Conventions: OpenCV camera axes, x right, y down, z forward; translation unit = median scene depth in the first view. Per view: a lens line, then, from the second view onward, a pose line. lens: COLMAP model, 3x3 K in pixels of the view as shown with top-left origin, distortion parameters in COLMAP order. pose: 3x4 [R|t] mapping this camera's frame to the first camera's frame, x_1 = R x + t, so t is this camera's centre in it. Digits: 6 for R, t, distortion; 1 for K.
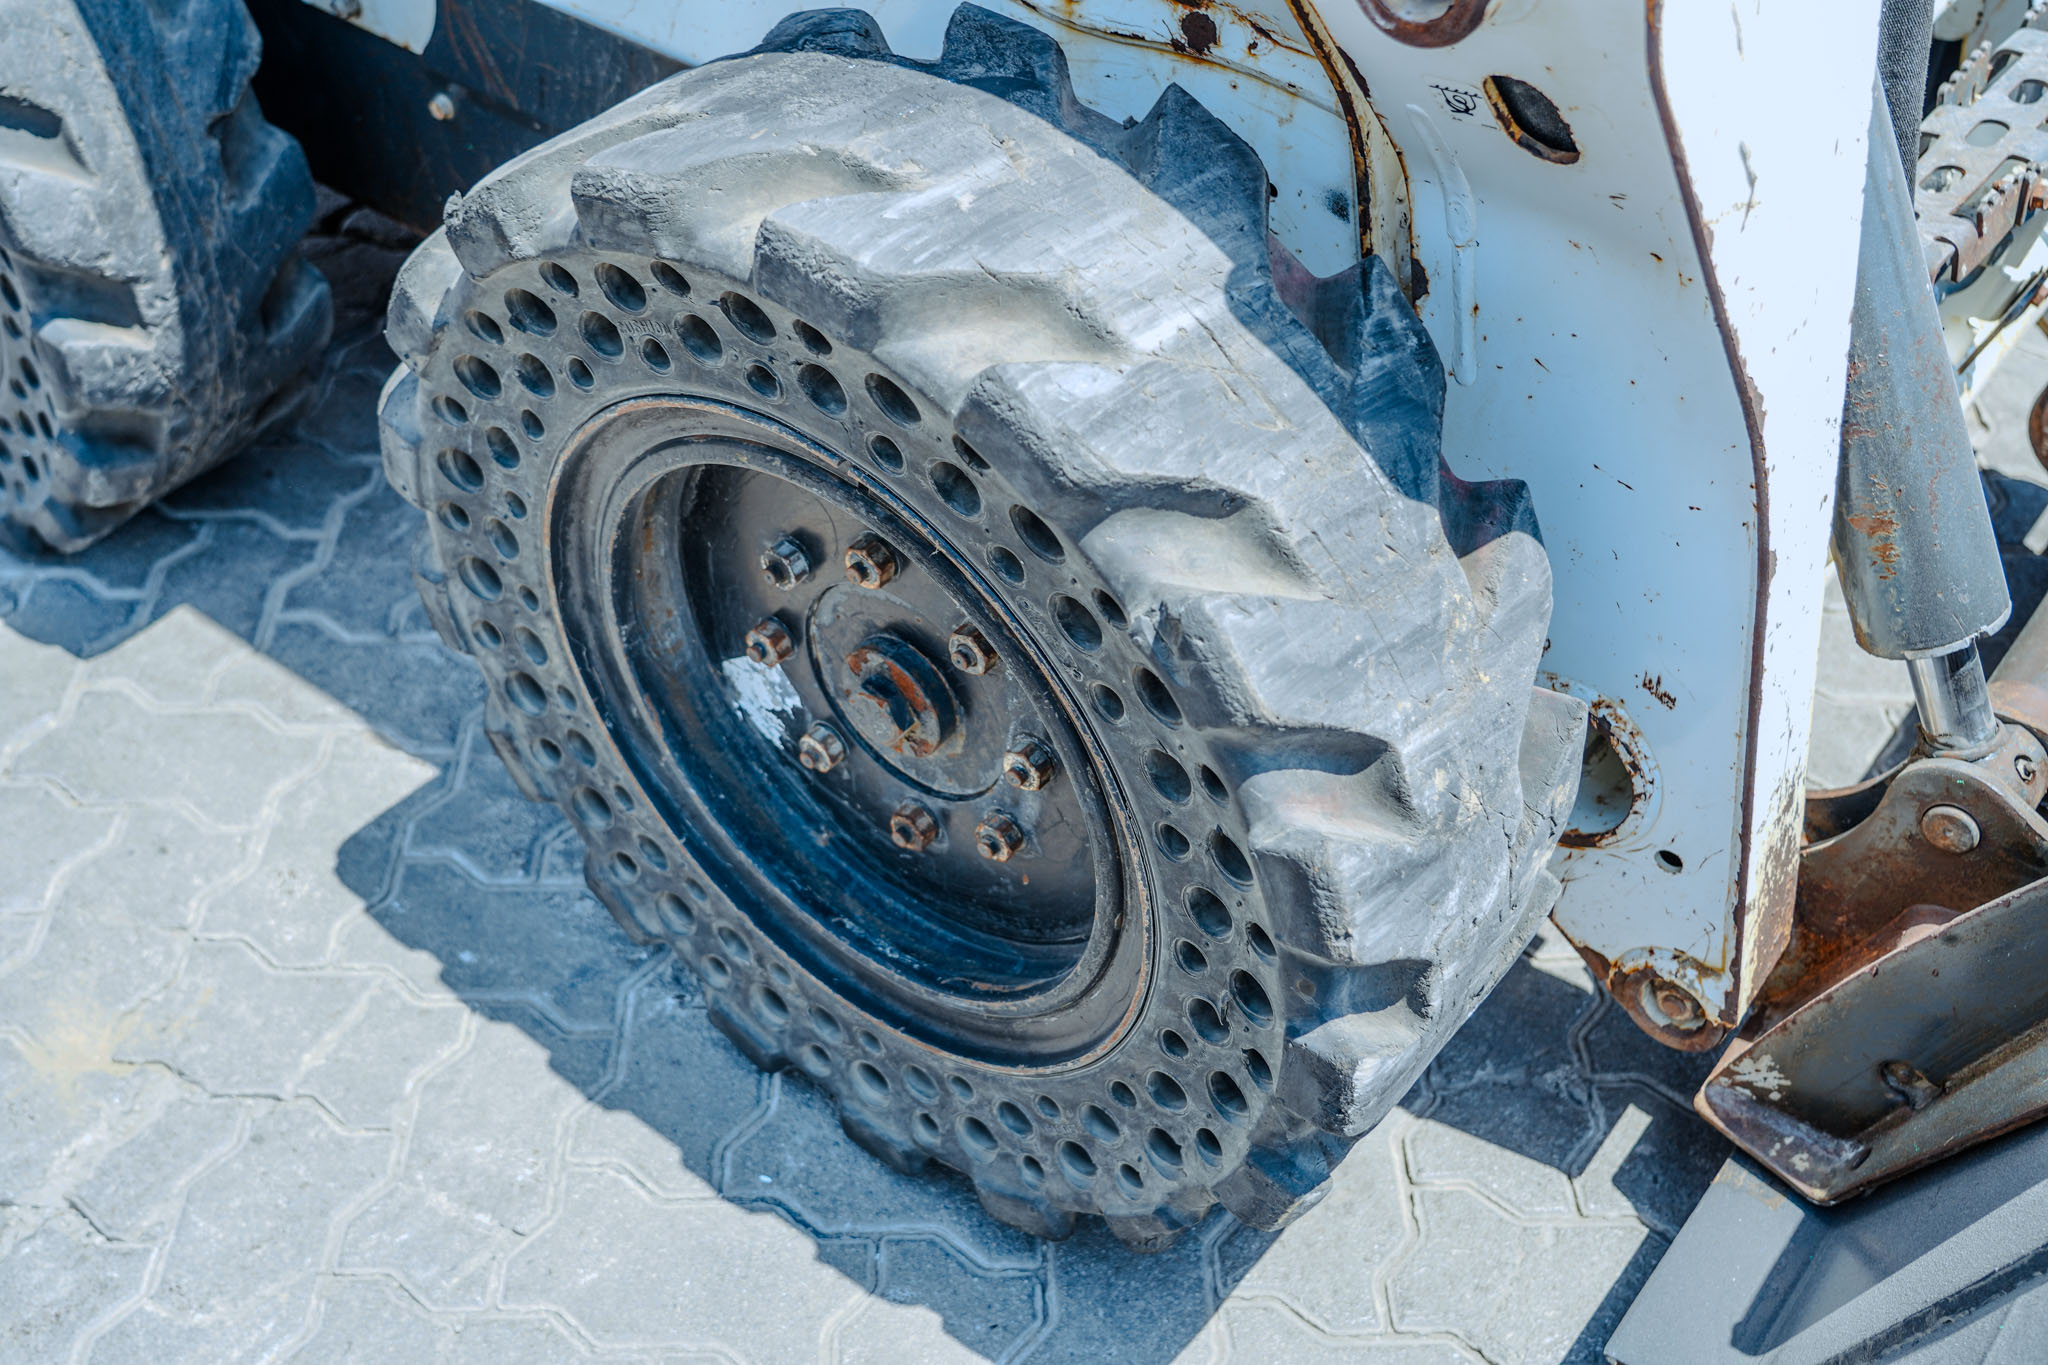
lens RADIAL K [[2214.4, 0, 1026.6], [0, 2214.4, 671.7], [0, 0, 1]] dist [0.011648, 0.007098]
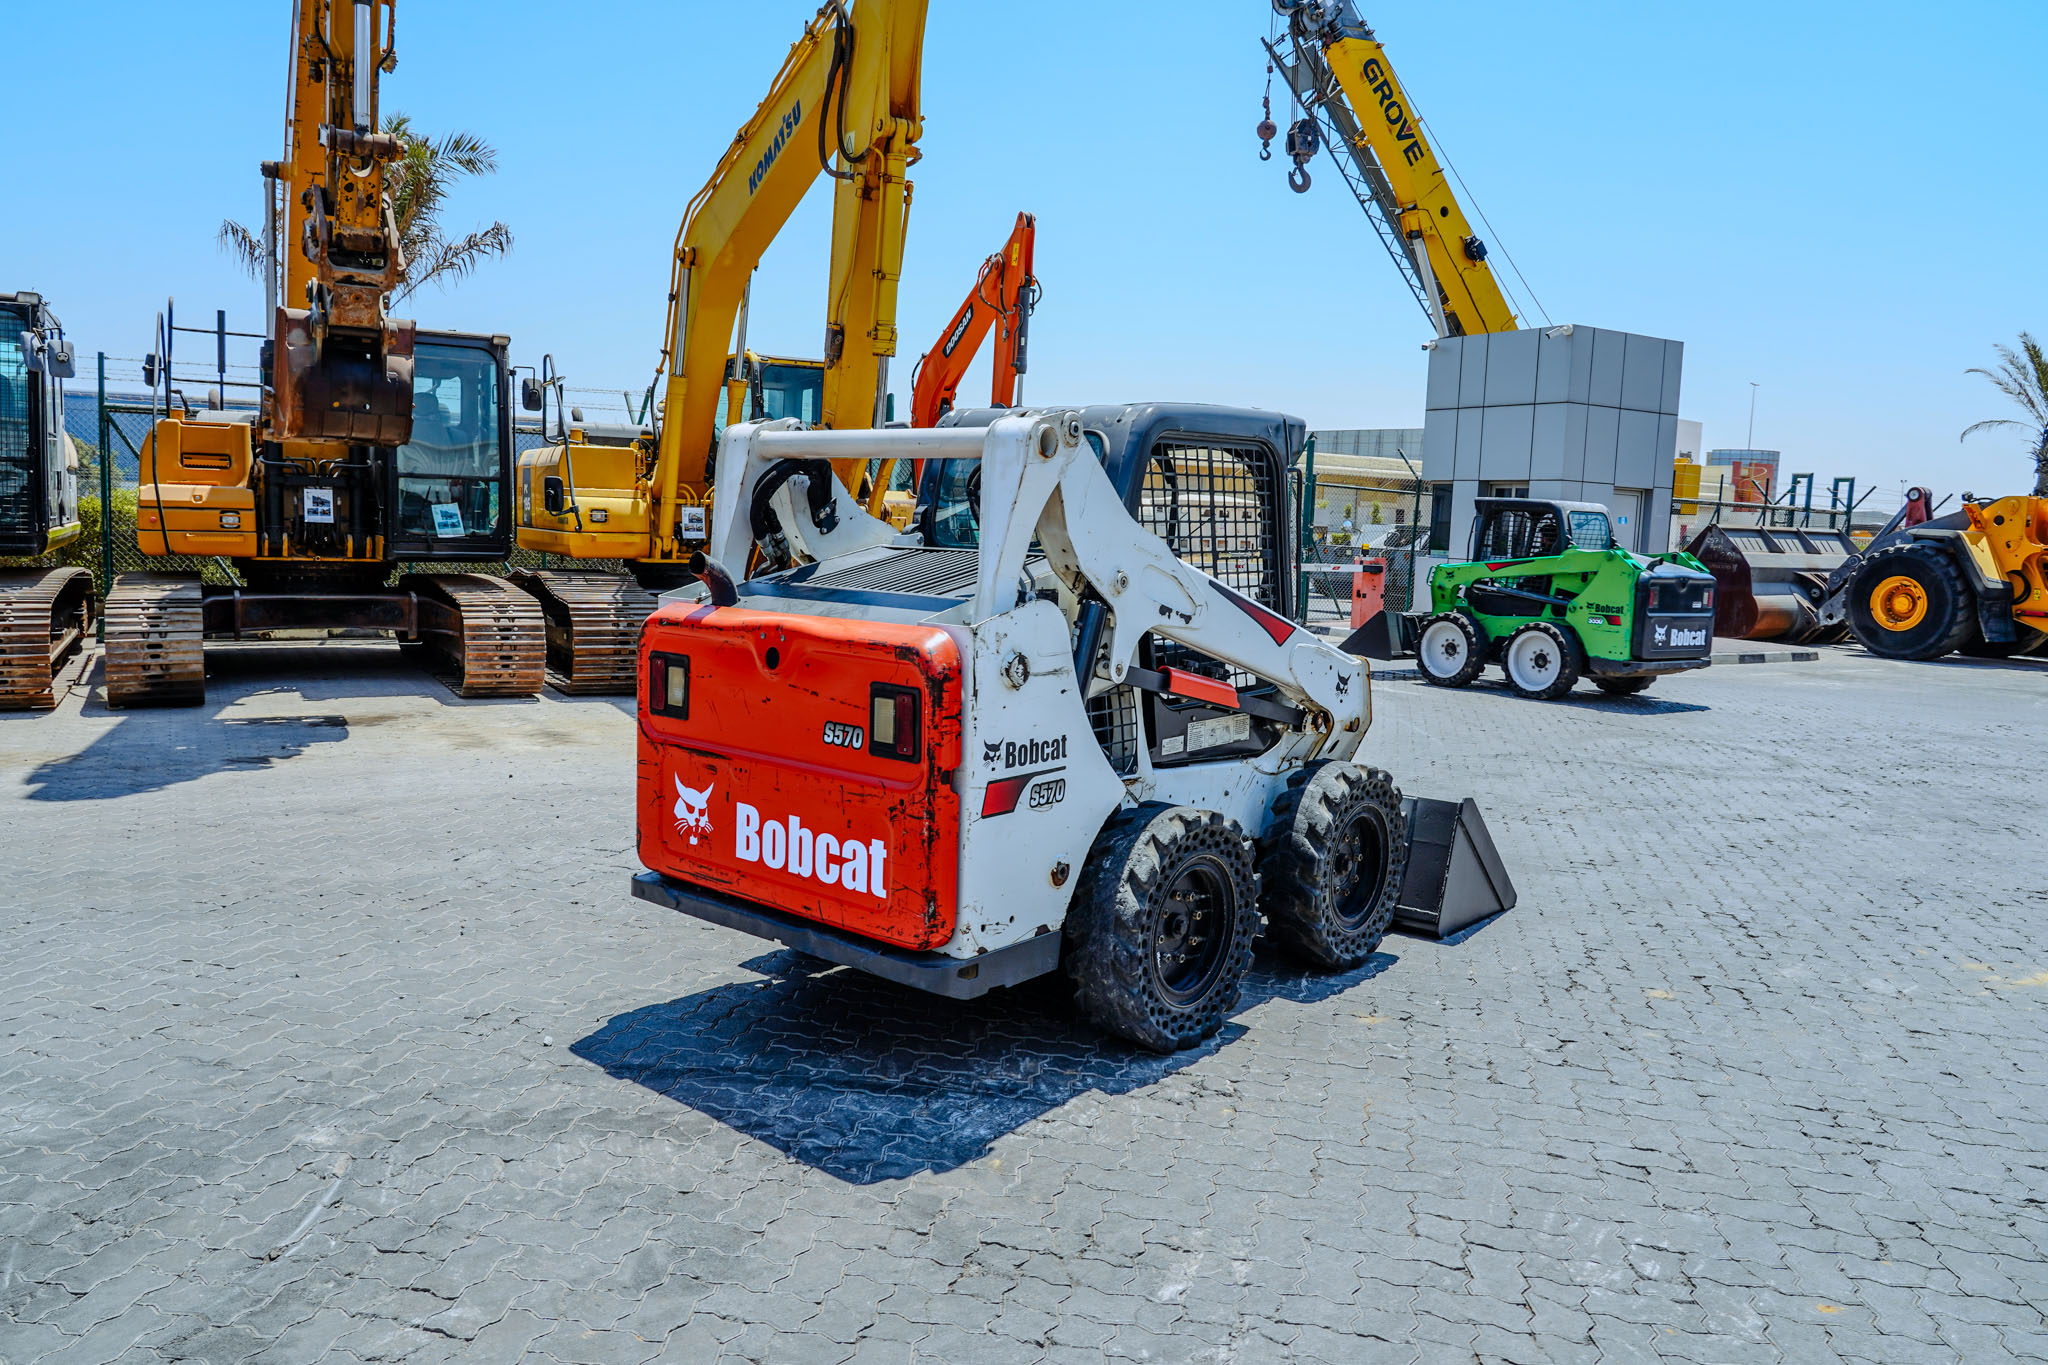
lens RADIAL K [[1444.9, 0, 1008.7], [0, 1444.9, 675.7], [0, 0, 1]] dist [-0.022876, 0.007470]
pose [[0.017833, -0.109035, 0.993878, -4.007127], [0.663926, 0.744536, 0.069768, -1.279566], [-0.747585, 0.658618, 0.085668, 1.008089]]
